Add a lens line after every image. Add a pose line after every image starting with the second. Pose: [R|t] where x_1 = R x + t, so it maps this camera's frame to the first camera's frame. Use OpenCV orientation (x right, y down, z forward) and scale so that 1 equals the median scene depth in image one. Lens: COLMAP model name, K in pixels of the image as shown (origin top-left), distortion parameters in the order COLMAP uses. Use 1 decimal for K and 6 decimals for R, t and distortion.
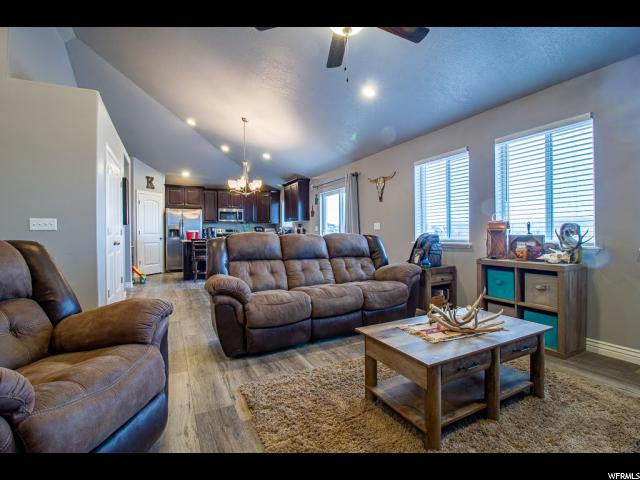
lens RADIAL K [[294.7, 0, 320.4], [0, 294.7, 236.9], [0, 0, 1]] dist [-0.000358, -0.000127]
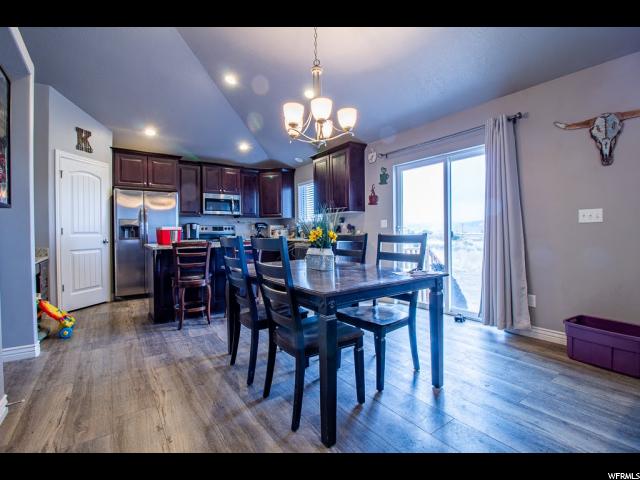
lens RADIAL K [[298.7, 0, 320.4], [0, 298.7, 236.1], [0, 0, 1]] dist [-0.006442, -0.000748]
pose [[0.990799, -0.003834, 0.135289, -0.205005], [0.004071, 0.999991, -0.001472, -0.002768], [-0.135282, 0.002009, 0.990805, 0.370988]]
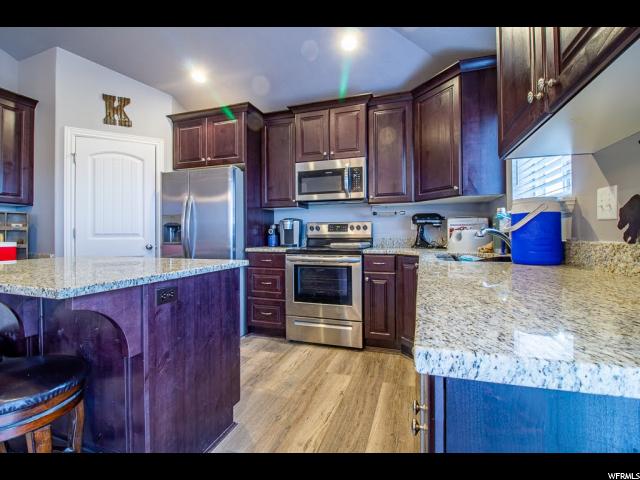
lens RADIAL K [[298.7, 0, 320.4], [0, 298.7, 236.1], [0, 0, 1]] dist [-0.006442, -0.000748]
pose [[0.694637, 0.005273, -0.719341, -0.079130], [-0.010341, 0.999943, -0.002655, -0.011332], [0.719286, 0.009283, 0.694652, 0.869823]]
